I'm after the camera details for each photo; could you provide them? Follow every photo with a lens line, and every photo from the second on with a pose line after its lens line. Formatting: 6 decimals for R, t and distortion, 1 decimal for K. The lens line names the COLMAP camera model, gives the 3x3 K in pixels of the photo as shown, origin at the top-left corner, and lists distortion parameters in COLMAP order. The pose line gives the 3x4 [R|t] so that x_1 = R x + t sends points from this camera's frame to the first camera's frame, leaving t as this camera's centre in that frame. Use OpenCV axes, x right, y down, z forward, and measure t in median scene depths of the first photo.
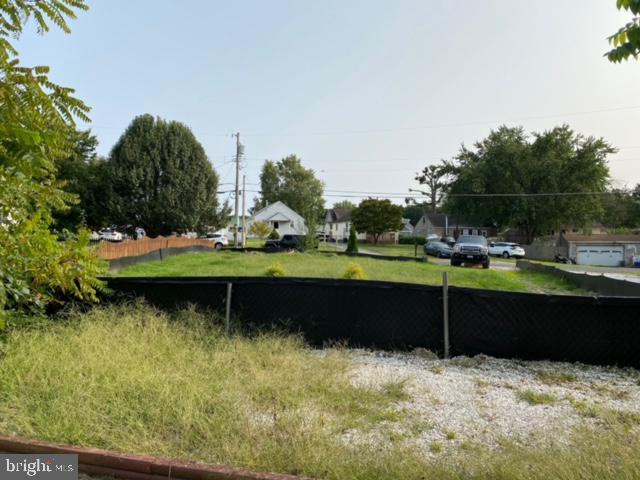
lens RADIAL K [[479.5, 0, 320.0], [0, 479.5, 240.0], [0, 0, 1]] dist [0.059284, -0.070788]
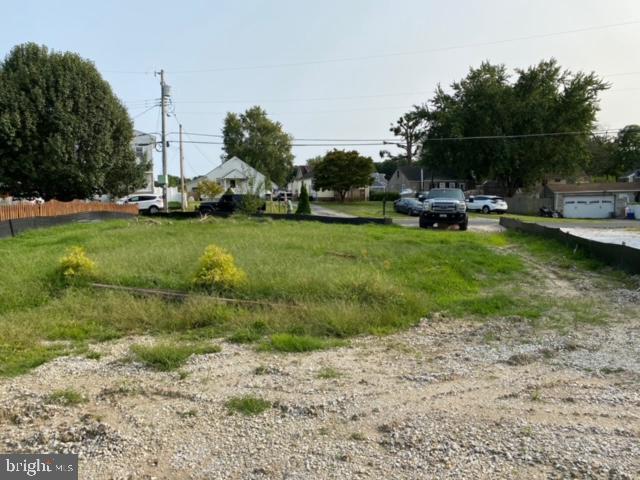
lens RADIAL K [[479.5, 0, 320.0], [0, 479.5, 240.0], [0, 0, 1]] dist [0.059284, -0.070788]
pose [[0.998681, -0.033728, 0.038716, 0.037031], [0.030218, 0.995669, 0.087916, -0.000596], [-0.041513, -0.086630, 0.995375, 0.105566]]
